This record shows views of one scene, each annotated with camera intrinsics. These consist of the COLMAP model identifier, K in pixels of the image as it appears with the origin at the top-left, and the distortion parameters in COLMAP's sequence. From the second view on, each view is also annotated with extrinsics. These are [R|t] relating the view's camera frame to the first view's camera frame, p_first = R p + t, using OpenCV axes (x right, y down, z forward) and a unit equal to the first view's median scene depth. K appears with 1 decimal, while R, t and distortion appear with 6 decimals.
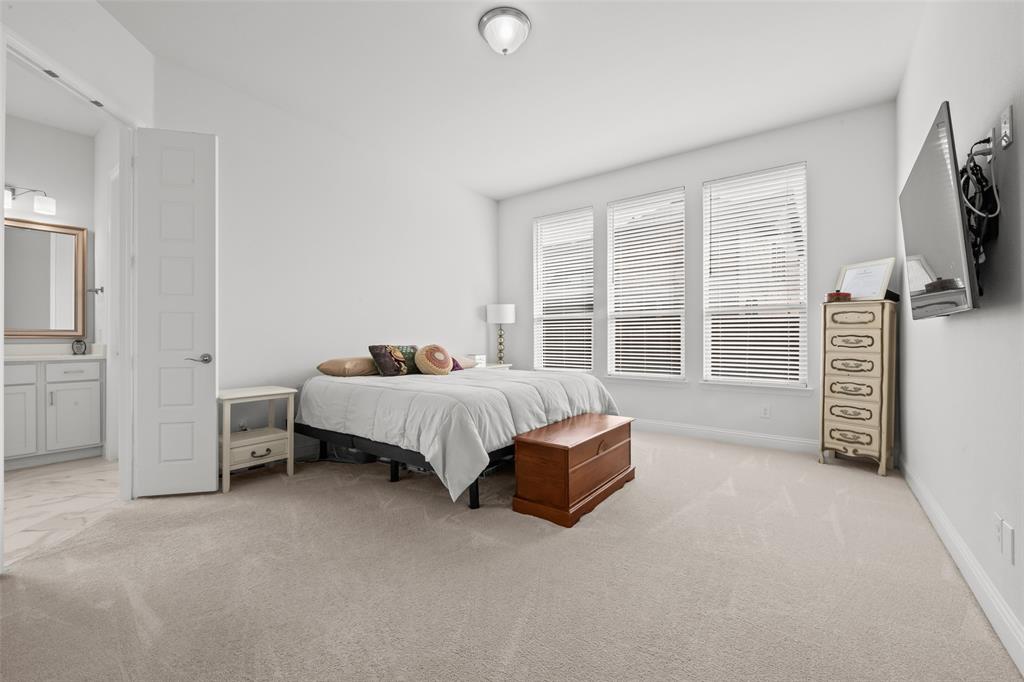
lens RADIAL K [[407.1, 0, 510.2], [0, 407.1, 337.9], [0, 0, 1]] dist [0.000611, -0.001951]
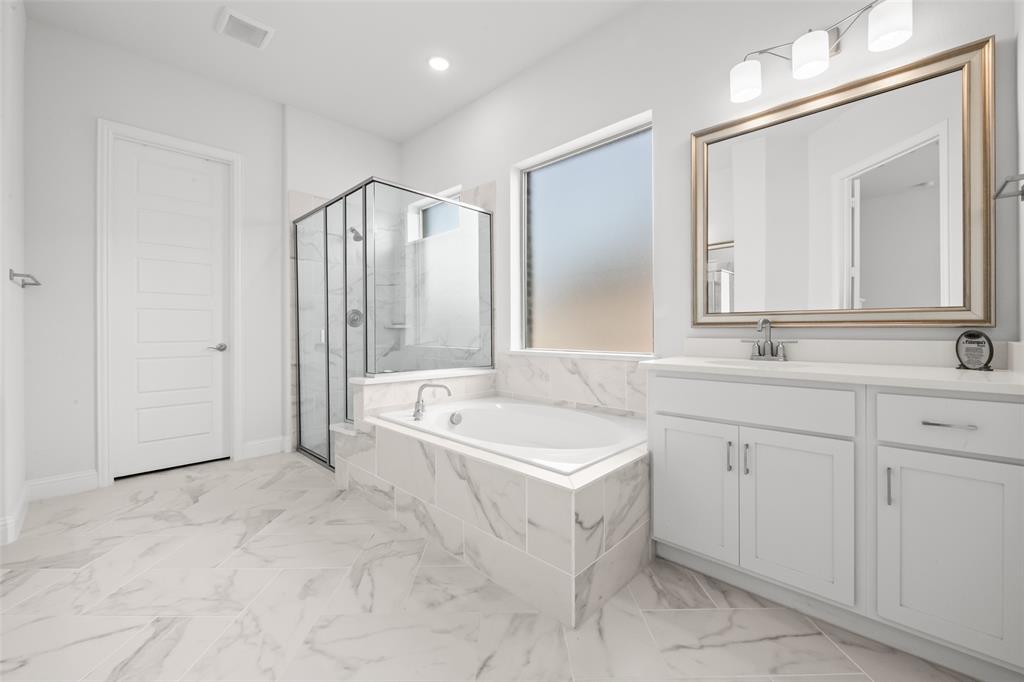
lens RADIAL K [[407.1, 0, 500.1], [0, 407.1, 327.8], [0, 0, 1]] dist [0.000611, -0.001951]
pose [[-0.145231, -0.000019, -0.989398, -0.612507], [0.003252, 0.999995, -0.000497, -0.000040], [0.989392, -0.003290, -0.145230, 0.609118]]
